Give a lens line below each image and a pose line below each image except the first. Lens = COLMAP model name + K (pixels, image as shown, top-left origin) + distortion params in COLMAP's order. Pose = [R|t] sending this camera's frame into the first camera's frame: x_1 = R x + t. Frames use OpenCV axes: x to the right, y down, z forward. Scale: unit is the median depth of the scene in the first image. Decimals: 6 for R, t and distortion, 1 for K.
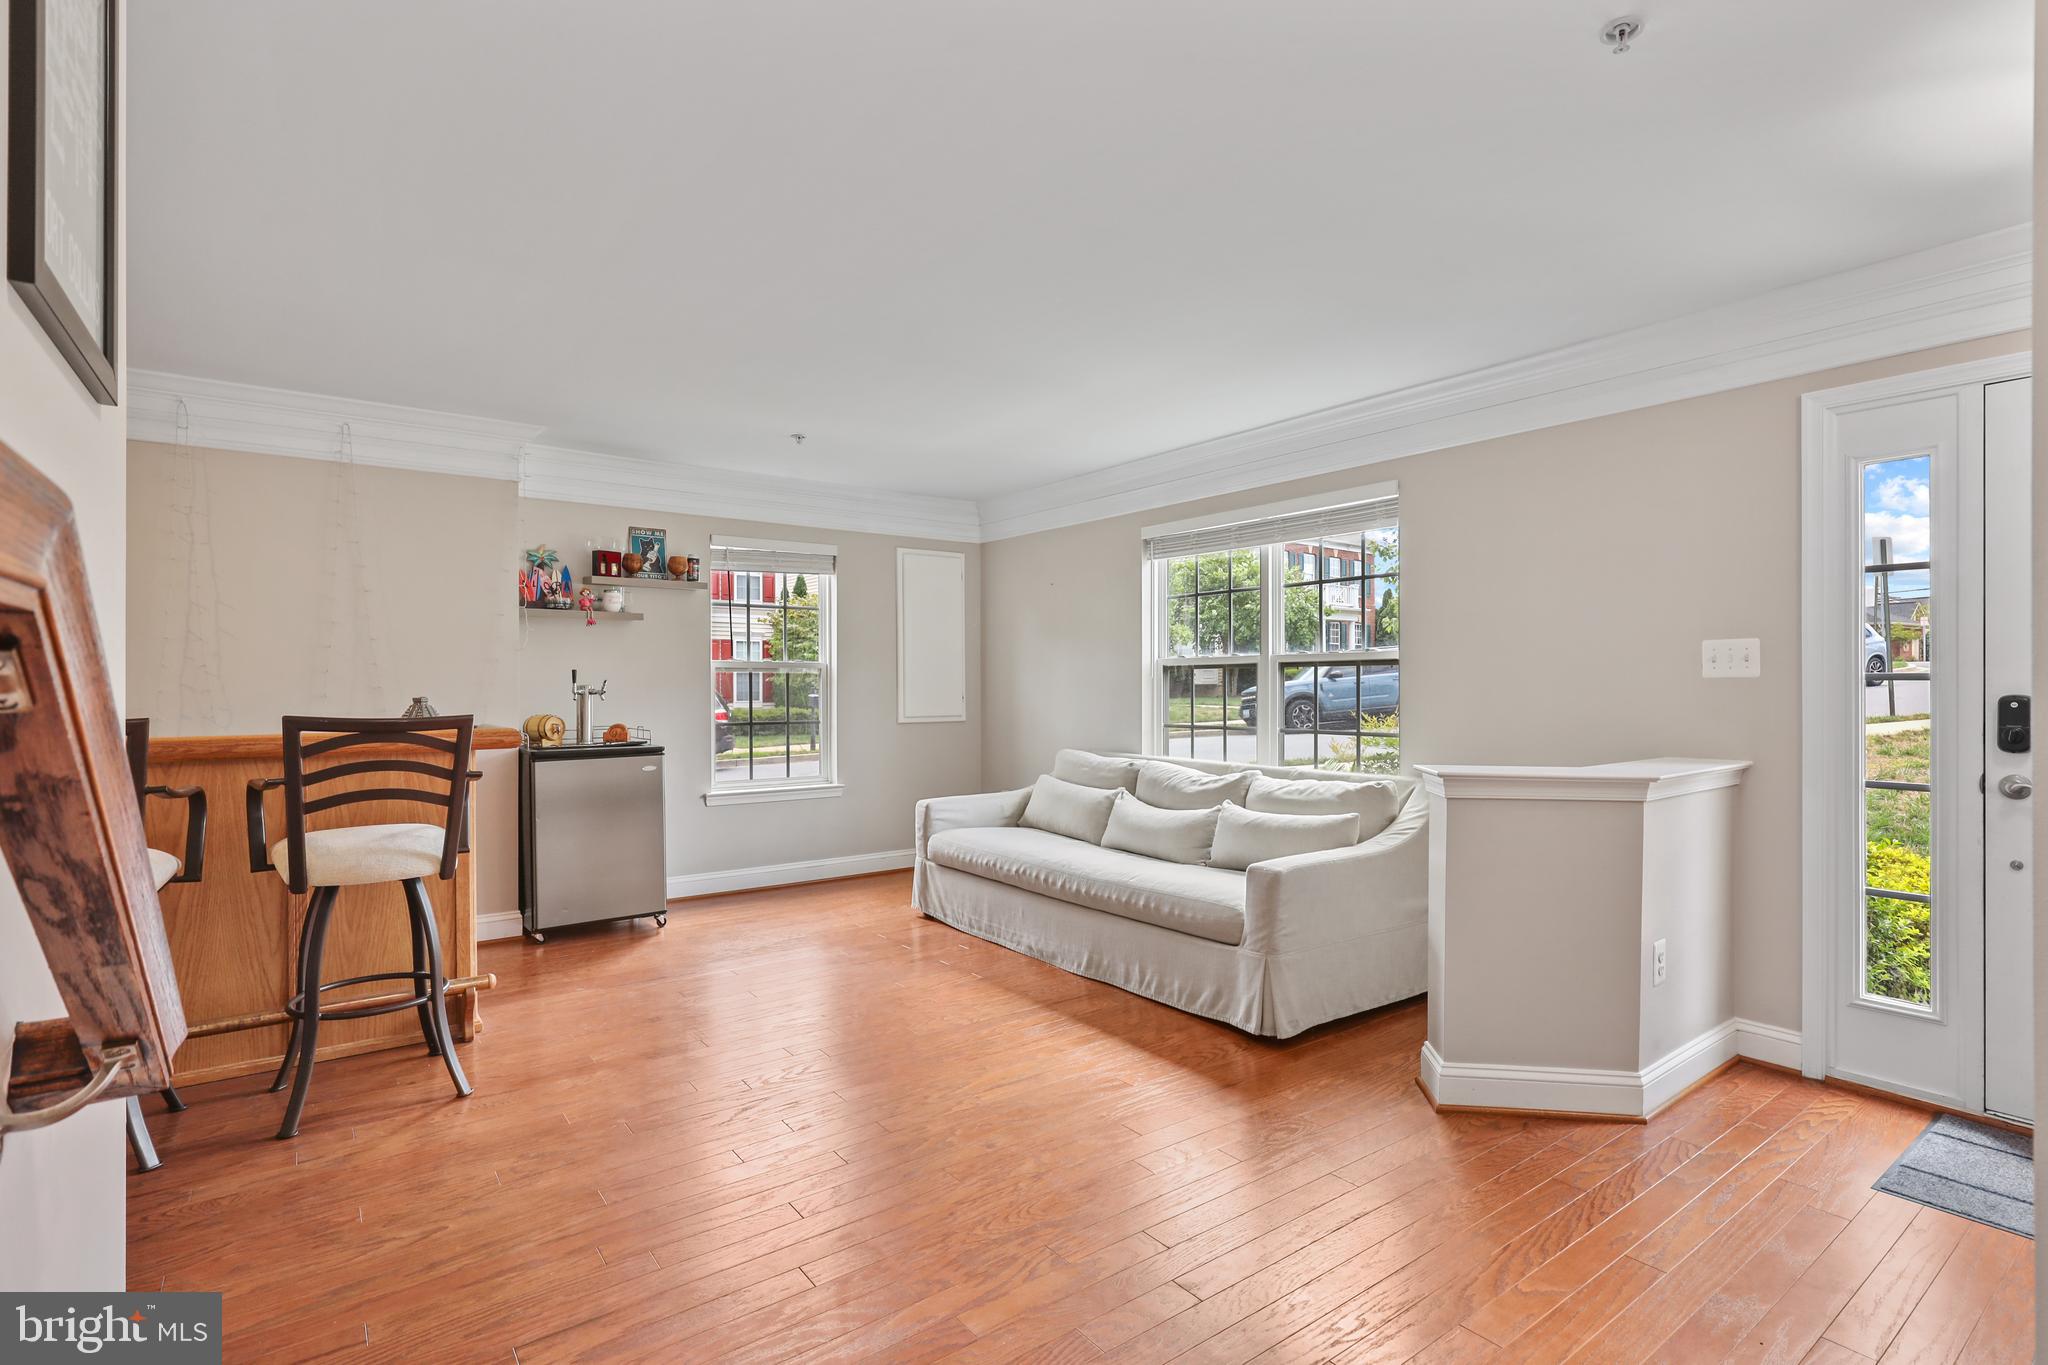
lens RADIAL K [[983.6, 0, 1024.0], [0, 983.6, 682.5], [0, 0, 1]] dist [0.001501, 0.000037]
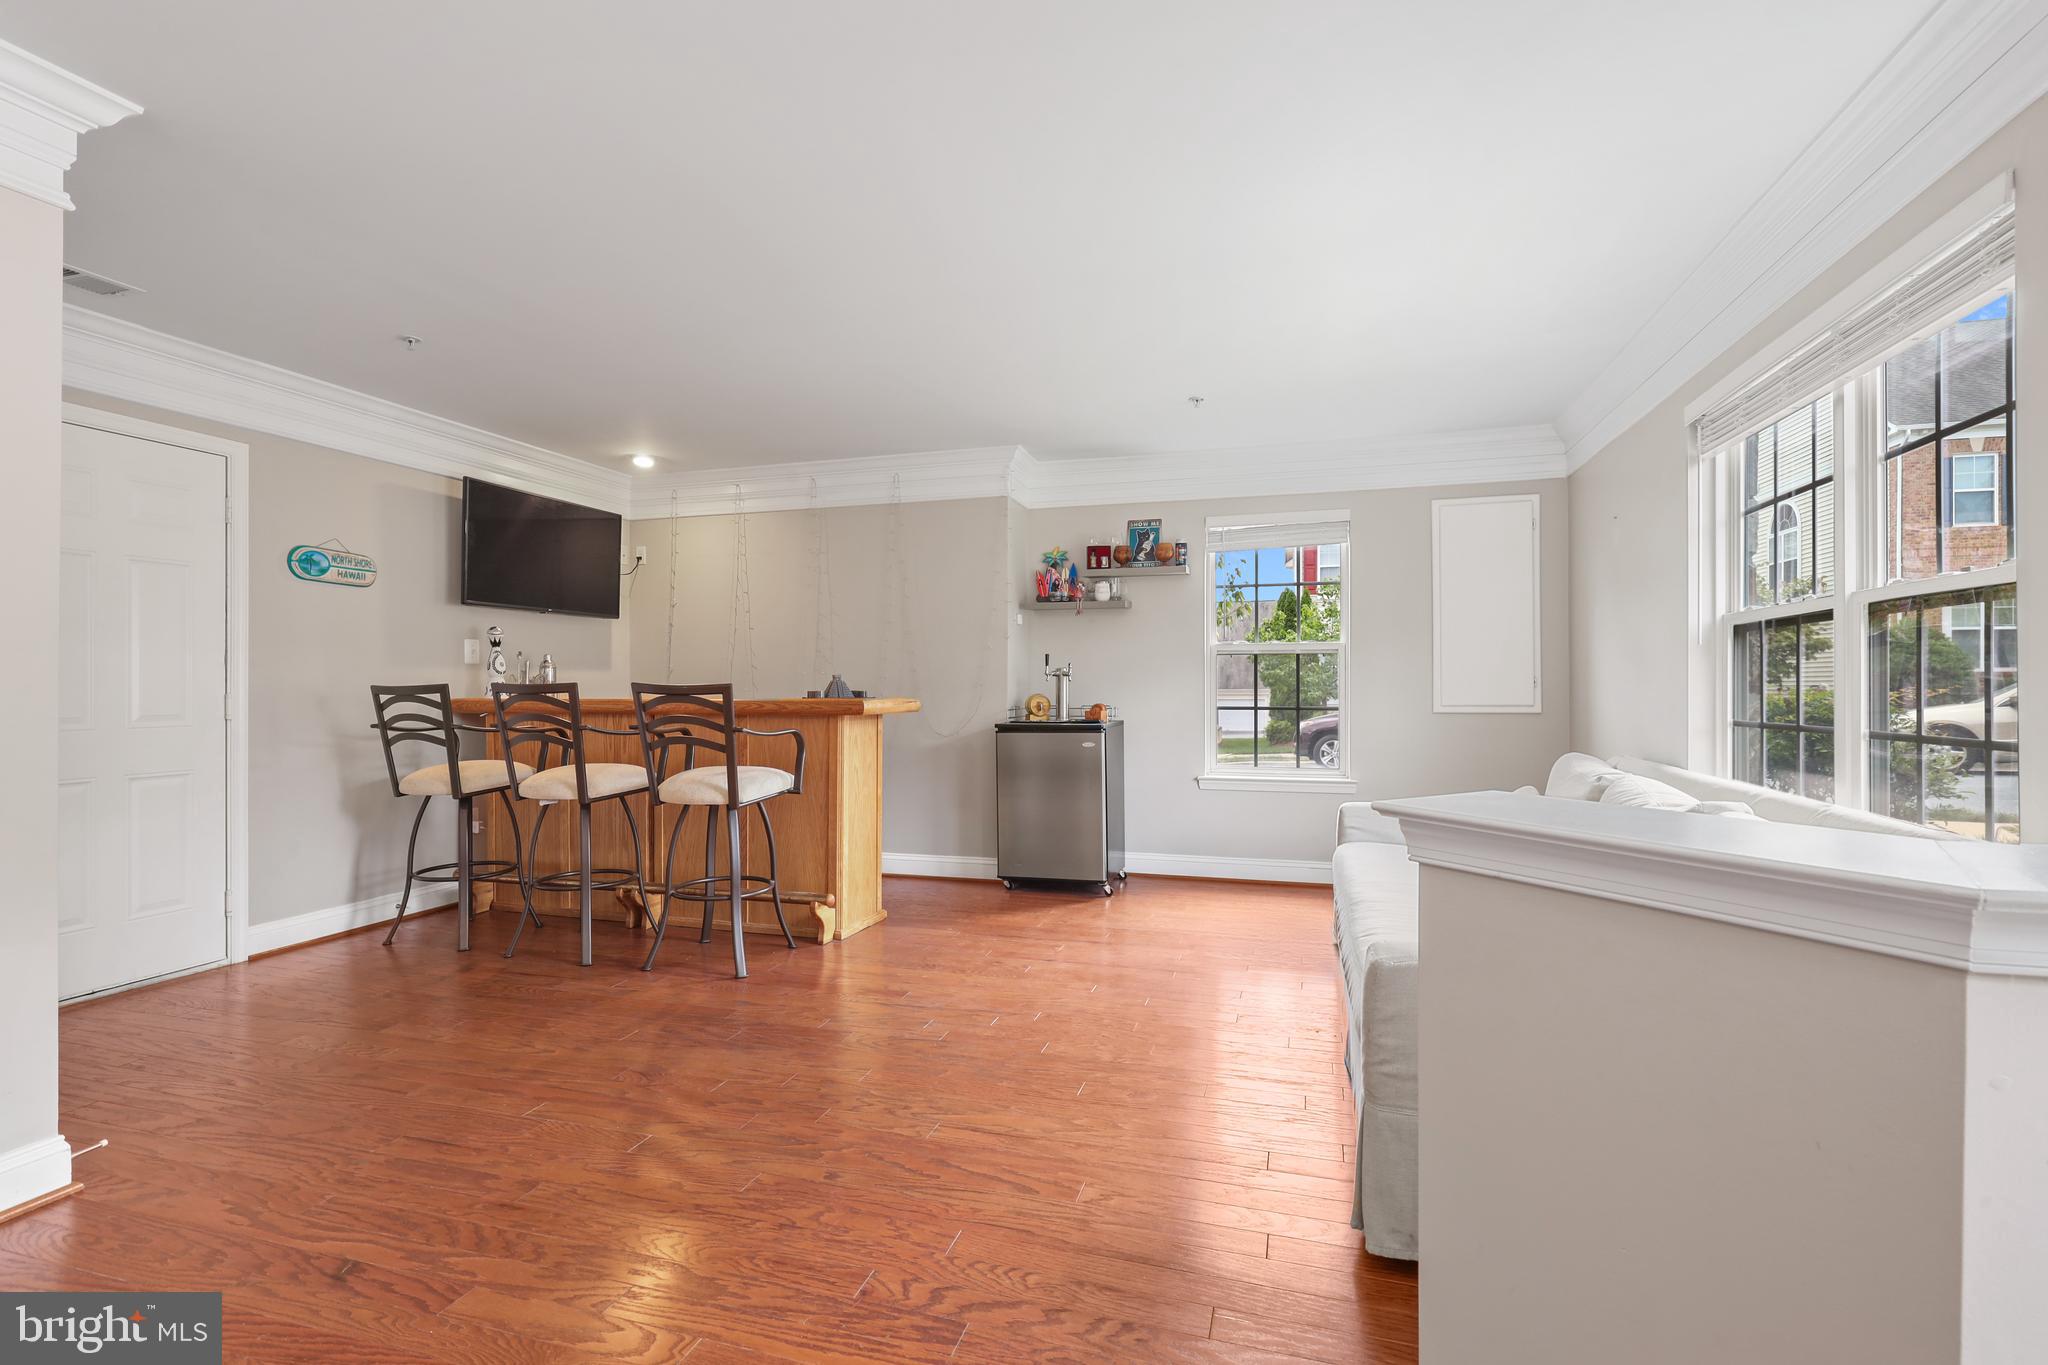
lens RADIAL K [[931.7, 0, 1031.0], [0, 931.7, 678.9], [0, 0, 1]] dist [-0.000722, 0.000066]
pose [[0.599272, -0.004658, -0.800532, 0.366246], [0.003258, 0.999989, -0.003379, 0.017796], [0.800539, -0.000583, 0.599281, 0.324815]]
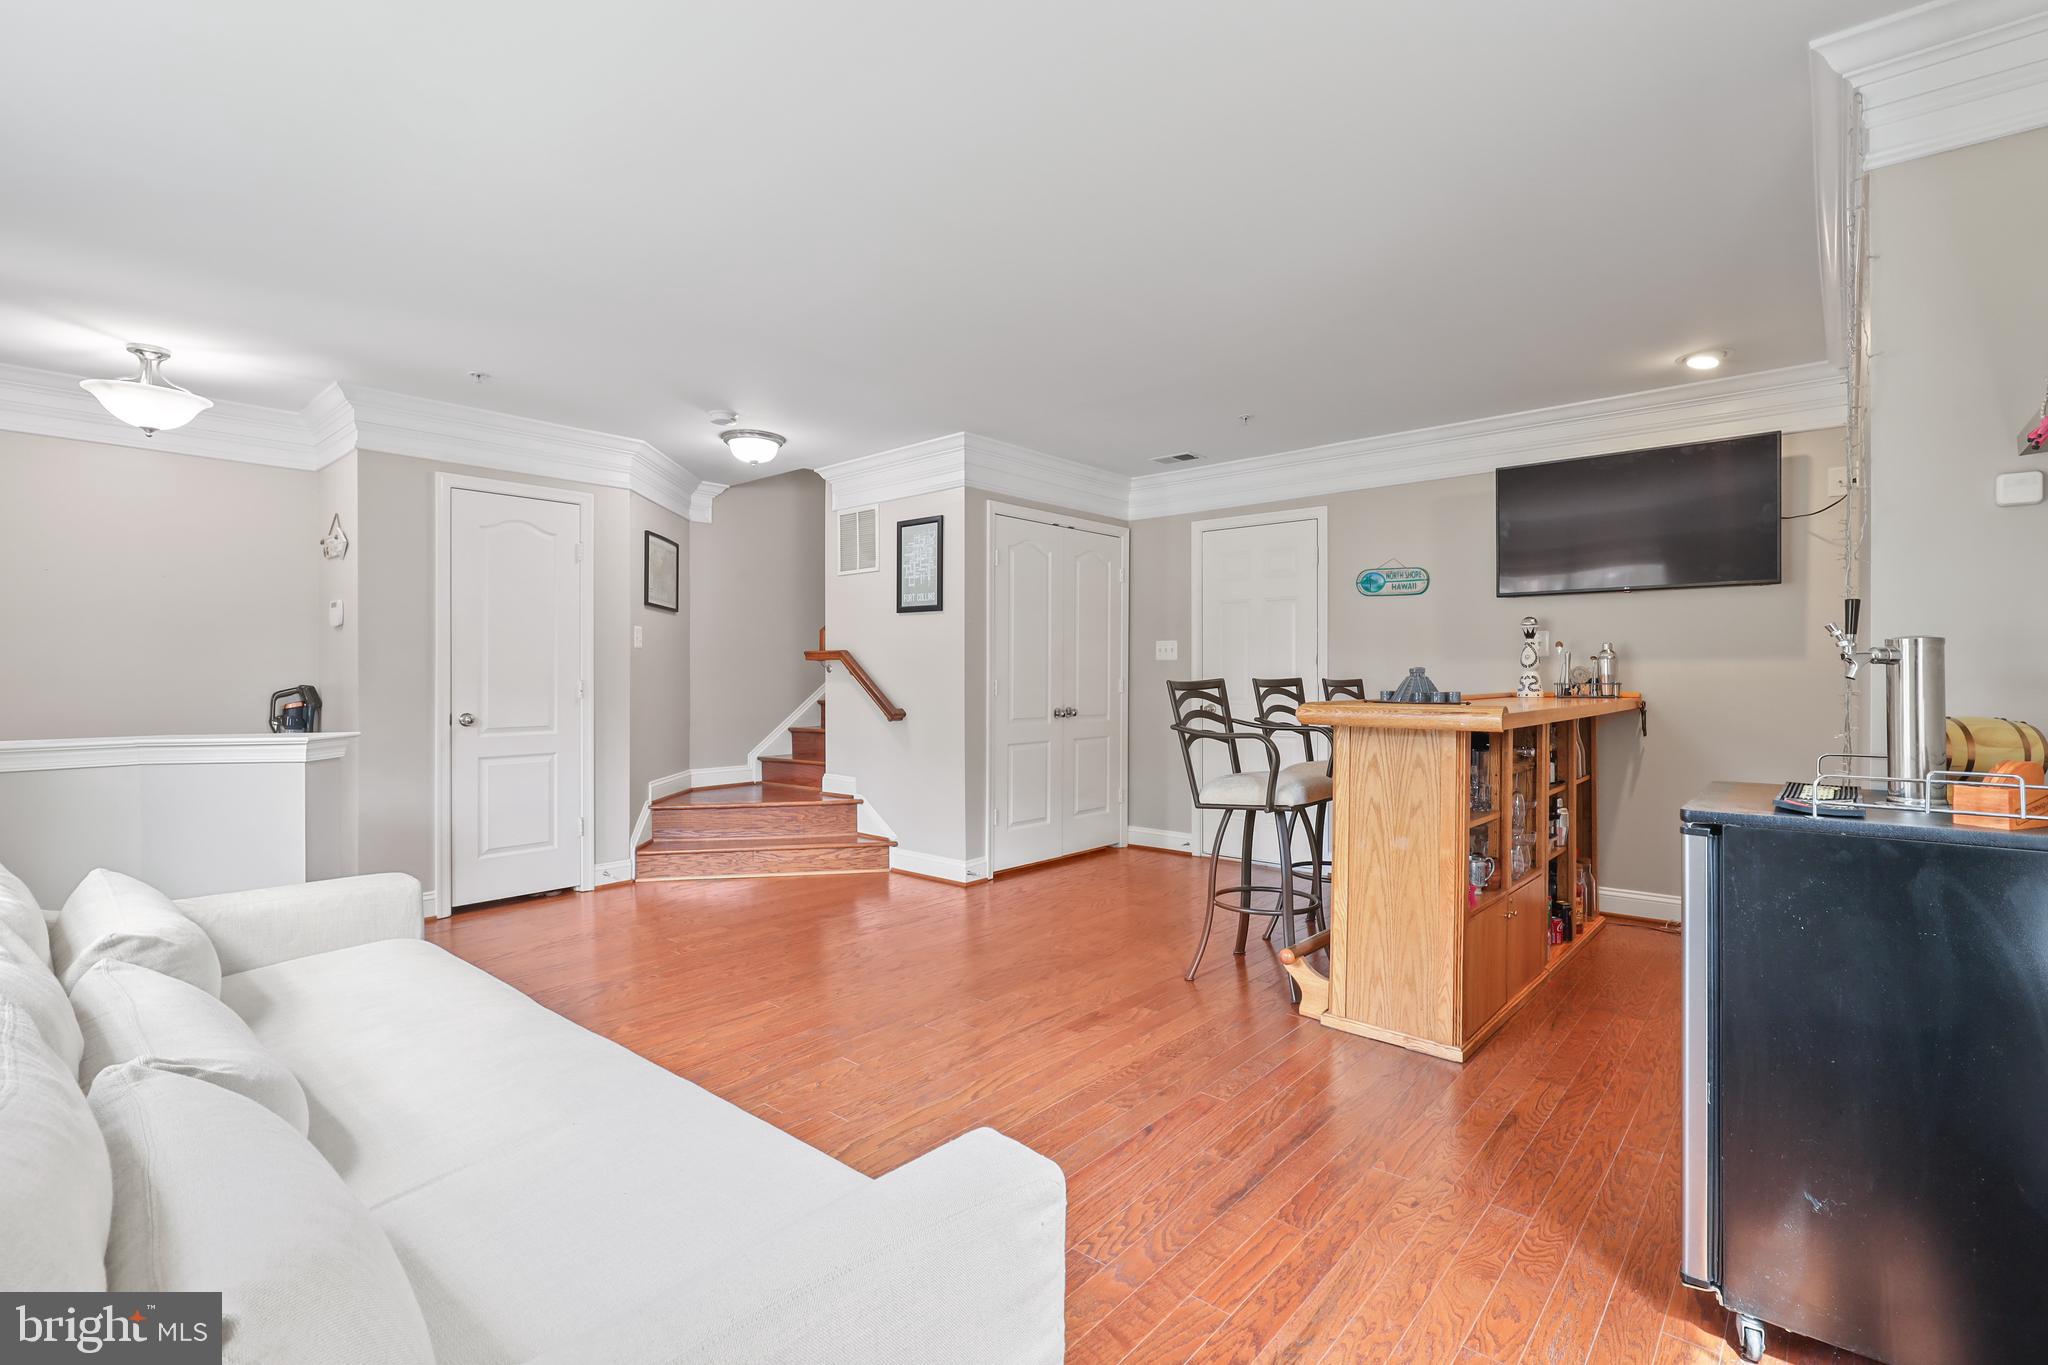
lens RADIAL K [[931.7, 0, 1031.0], [0, 931.7, 678.9], [0, 0, 1]] dist [-0.000722, 0.000066]
pose [[-0.975323, 0.005261, -0.220720, -0.059551], [0.004858, 0.999985, 0.002367, 0.014163], [0.220729, 0.001236, -0.975334, 1.214279]]
